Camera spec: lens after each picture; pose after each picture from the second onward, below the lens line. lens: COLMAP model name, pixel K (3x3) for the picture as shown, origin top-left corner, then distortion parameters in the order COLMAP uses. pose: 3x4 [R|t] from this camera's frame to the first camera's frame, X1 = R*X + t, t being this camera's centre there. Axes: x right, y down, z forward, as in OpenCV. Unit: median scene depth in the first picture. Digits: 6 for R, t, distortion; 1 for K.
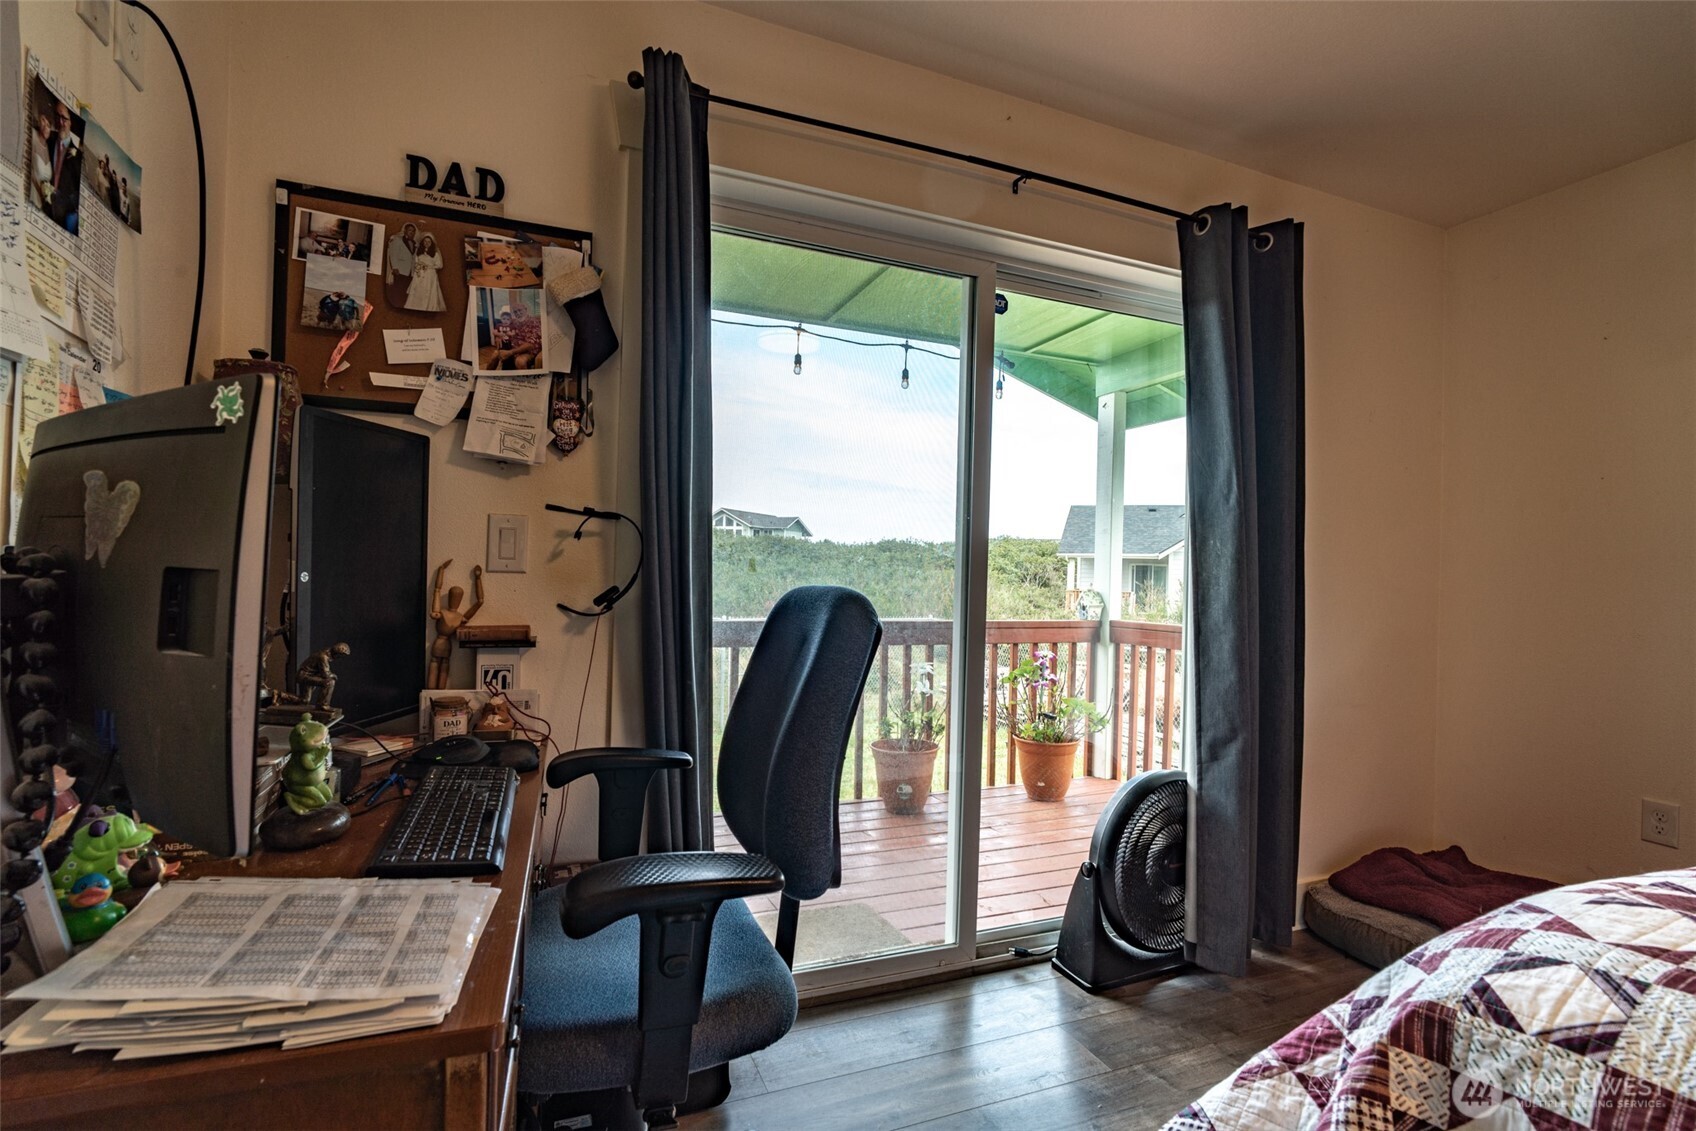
lens RADIAL K [[793.5, 0, 845.6], [0, 793.5, 567.2], [0, 0, 1]] dist [-0.020040, 0.009982]
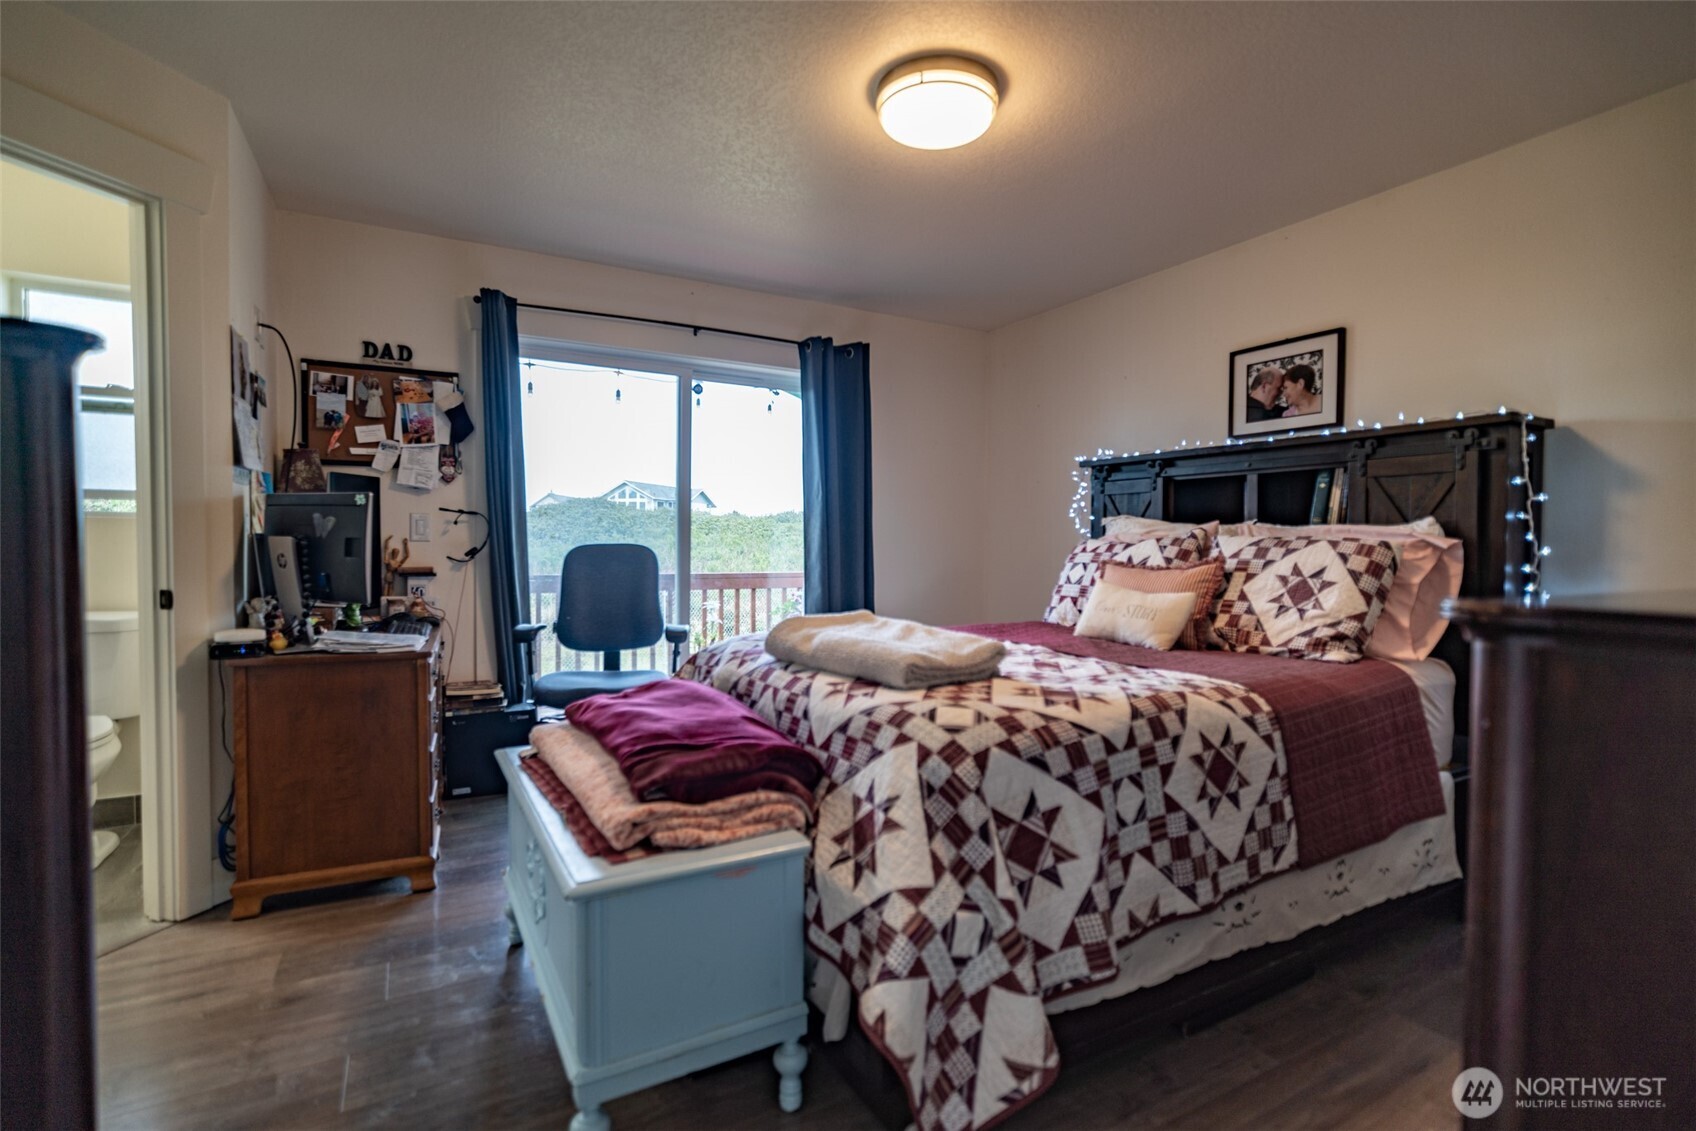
lens RADIAL K [[793.5, 0, 845.6], [0, 793.5, 567.2], [0, 0, 1]] dist [-0.020040, 0.009982]
pose [[0.993729, -0.020908, 0.109845, 0.461744], [0.016752, 0.999113, 0.038624, 0.013671], [-0.110555, -0.036542, 0.993198, -1.211285]]
